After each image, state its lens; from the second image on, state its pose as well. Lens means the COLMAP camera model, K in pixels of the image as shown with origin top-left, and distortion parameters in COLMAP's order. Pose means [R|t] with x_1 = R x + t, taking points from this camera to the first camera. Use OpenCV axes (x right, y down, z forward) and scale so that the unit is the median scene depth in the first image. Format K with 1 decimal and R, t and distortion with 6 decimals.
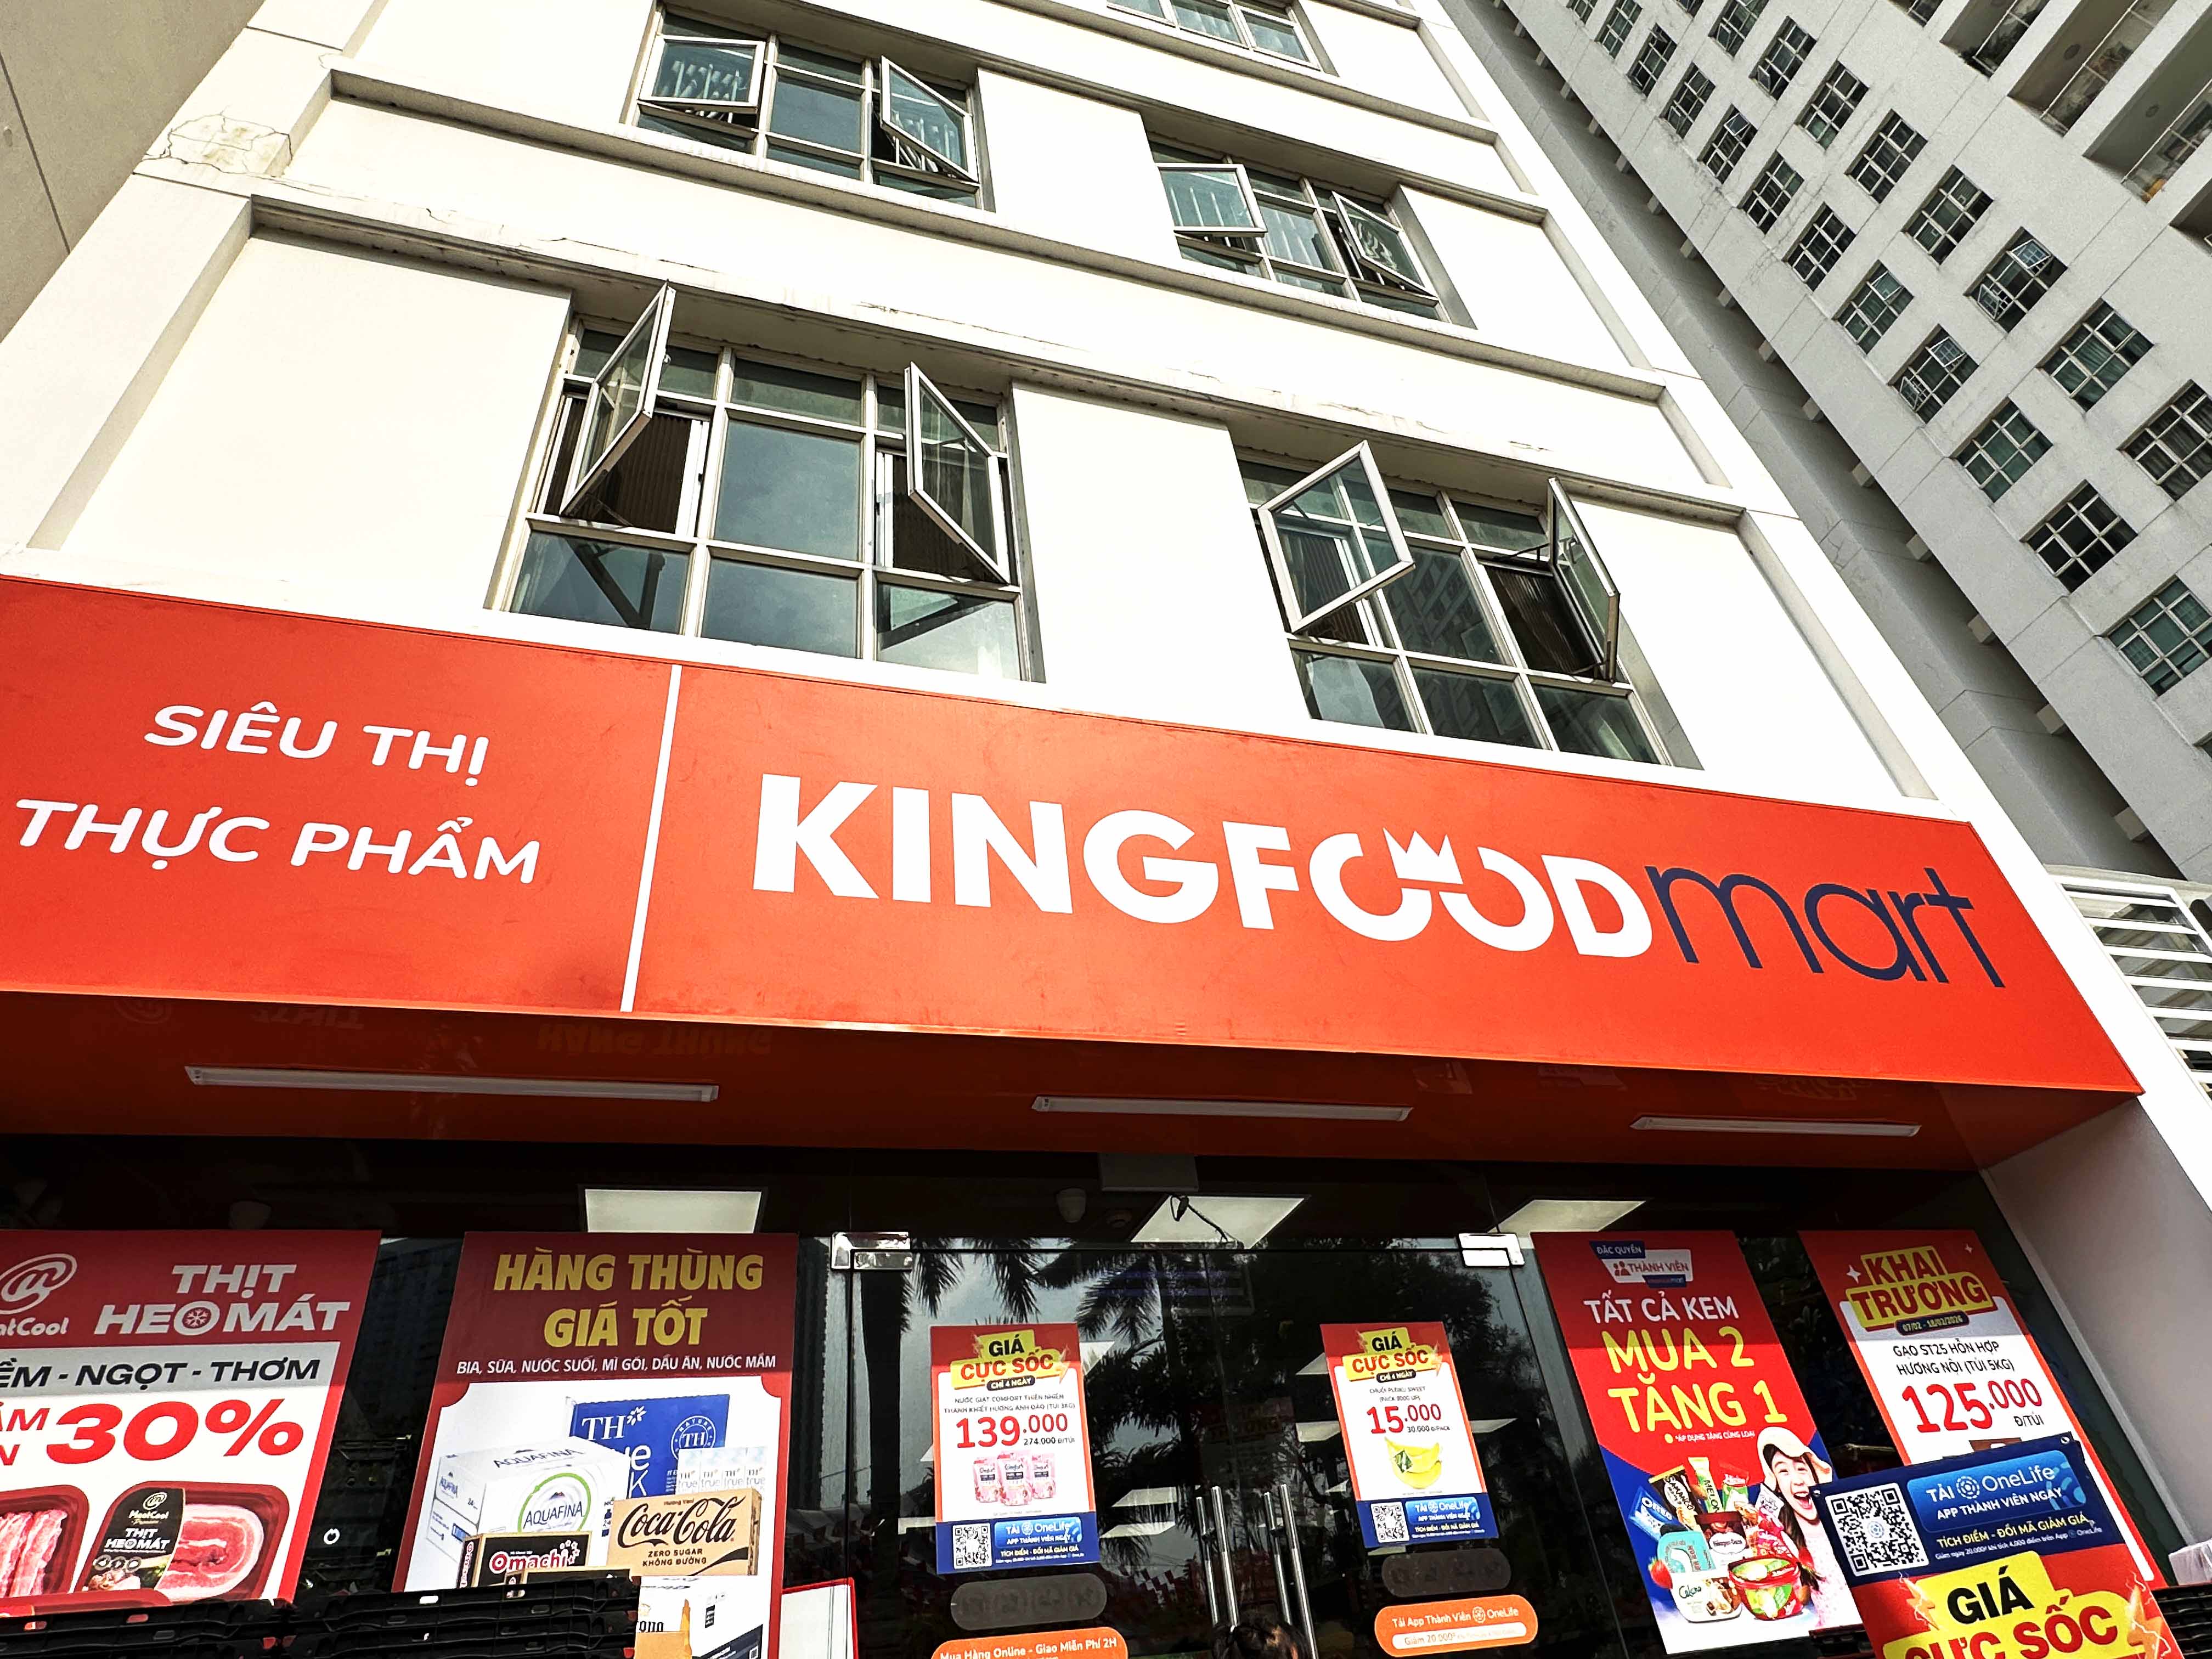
lens RADIAL K [[1253.2, 0, 1117.5], [0, 1253.2, 774.9], [0, 0, 1]] dist [-0.004047, 0.004677]
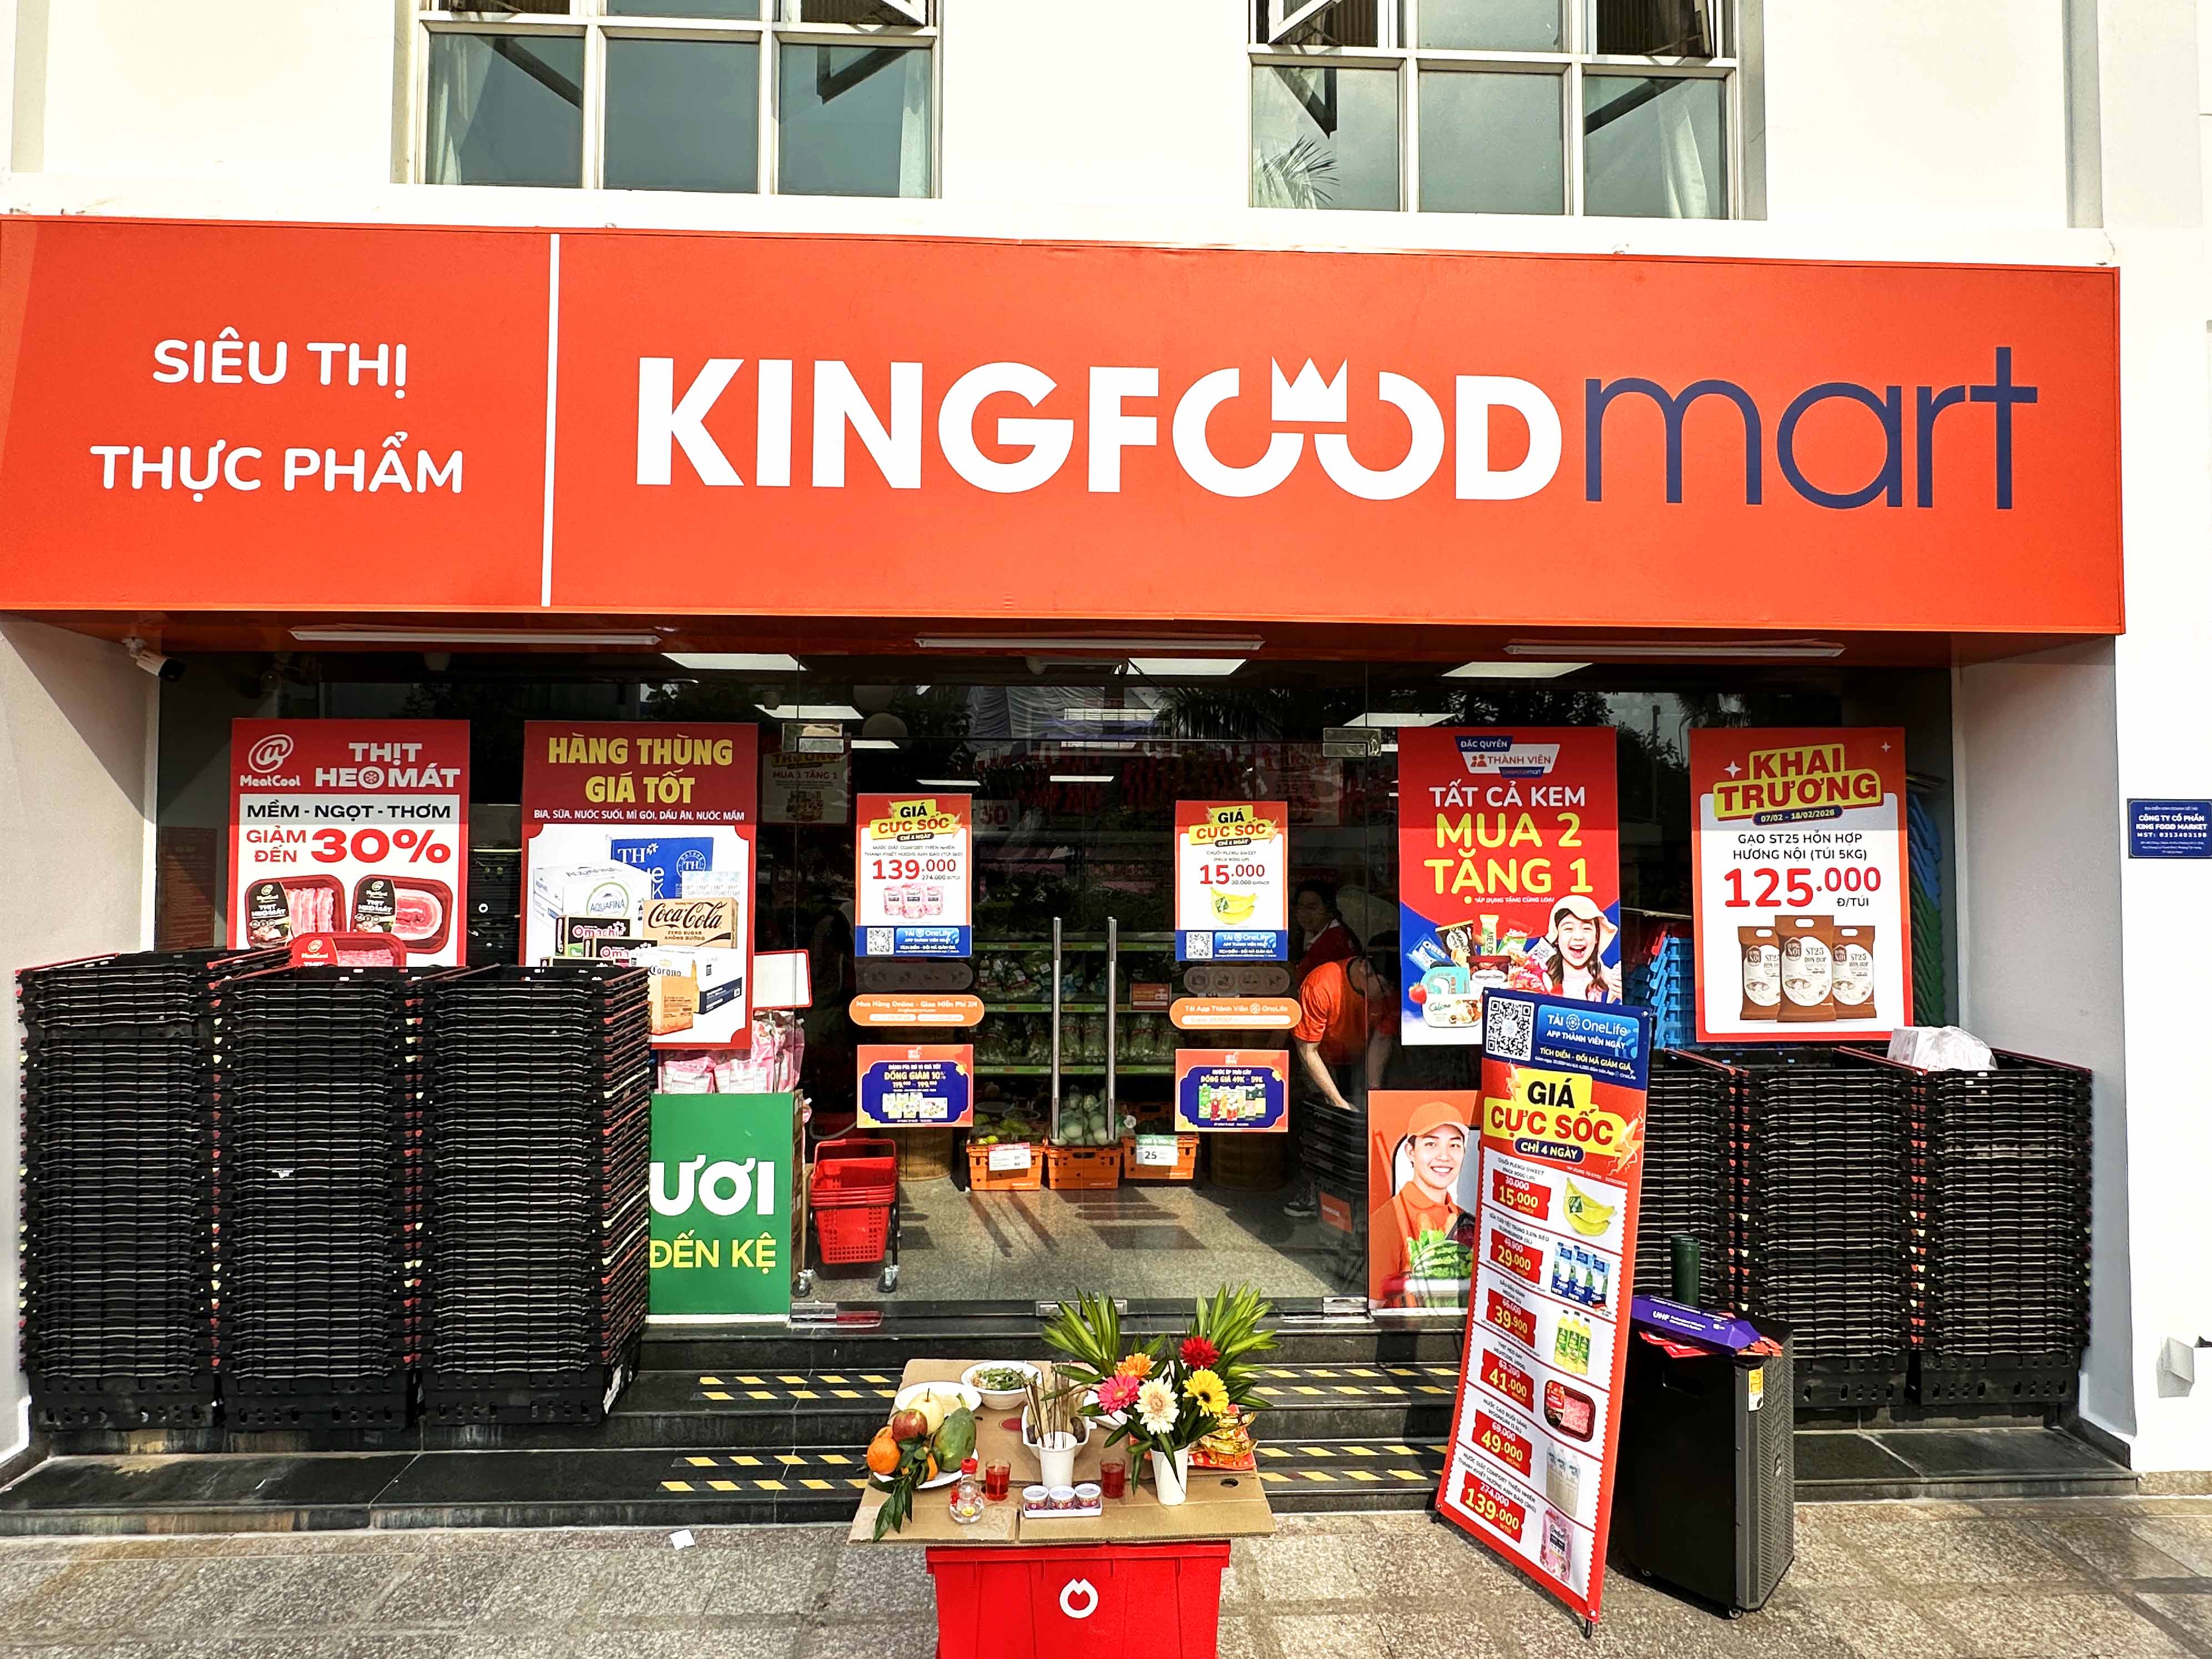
lens RADIAL K [[1253.3, 0, 1117.5], [0, 1253.3, 774.9], [0, 0, 1]] dist [-0.004047, 0.004677]
pose [[0.962151, 0.086730, -0.258348, 0.468753], [0.084297, 0.806792, 0.584792, -0.338096], [0.259152, -0.584436, 0.768944, 0.062422]]
